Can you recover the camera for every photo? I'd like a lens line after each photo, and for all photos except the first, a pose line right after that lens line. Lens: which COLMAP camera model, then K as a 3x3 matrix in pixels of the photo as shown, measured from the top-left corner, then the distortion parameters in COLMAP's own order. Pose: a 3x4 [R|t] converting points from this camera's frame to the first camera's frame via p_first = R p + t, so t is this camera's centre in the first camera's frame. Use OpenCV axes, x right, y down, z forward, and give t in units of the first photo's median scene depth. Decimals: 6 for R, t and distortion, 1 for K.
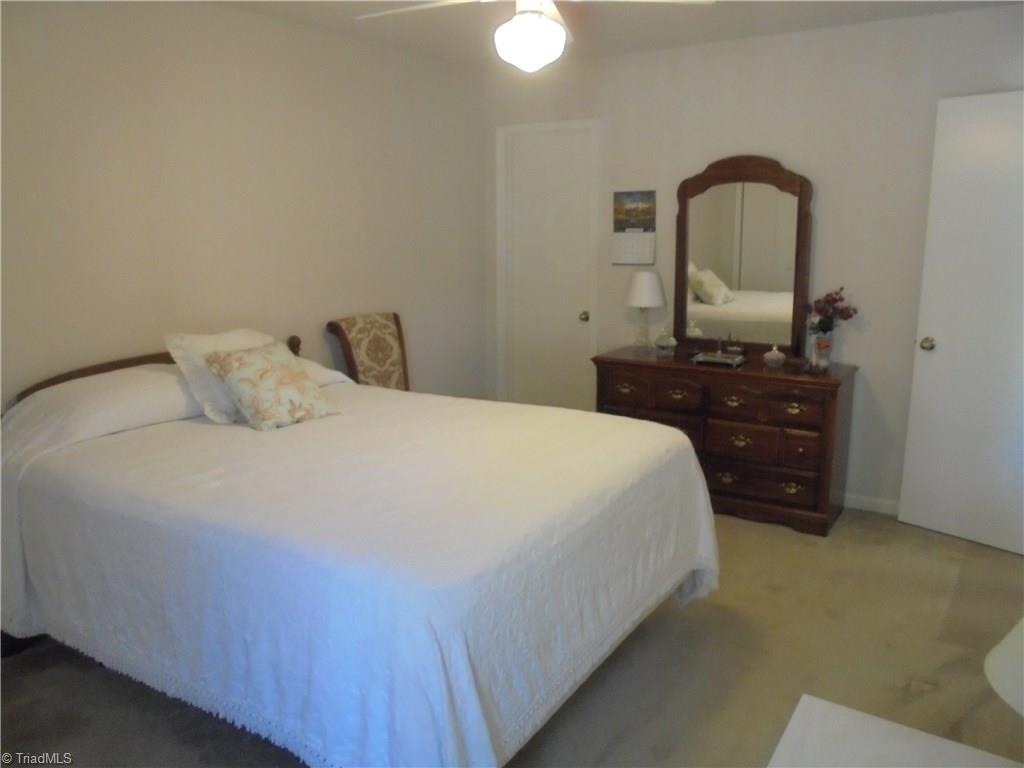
lens RADIAL K [[785.2, 0, 510.8], [0, 785.2, 383.6], [0, 0, 1]] dist [-0.110631, 0.094851]
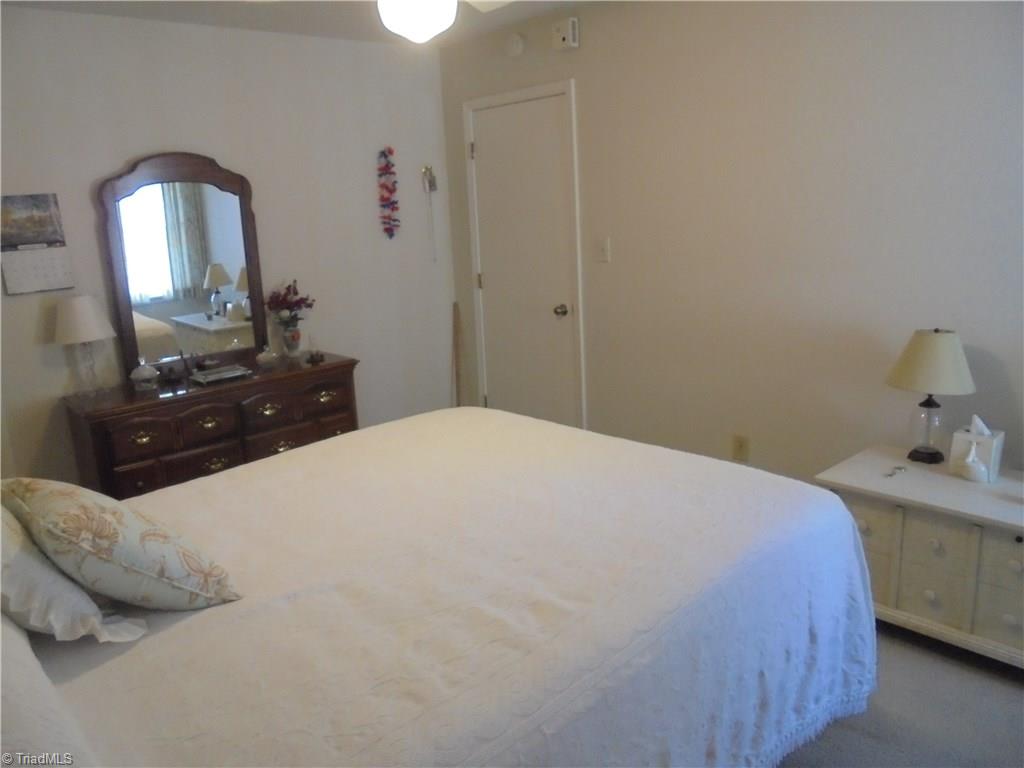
lens RADIAL K [[785.2, 0, 510.6], [0, 785.2, 383.9], [0, 0, 1]] dist [-0.110631, 0.094851]
pose [[0.252492, -0.223564, 0.941418, -0.519004], [0.243382, 0.956335, 0.161830, -0.087575], [-0.936490, 0.188263, 0.295878, 0.427739]]
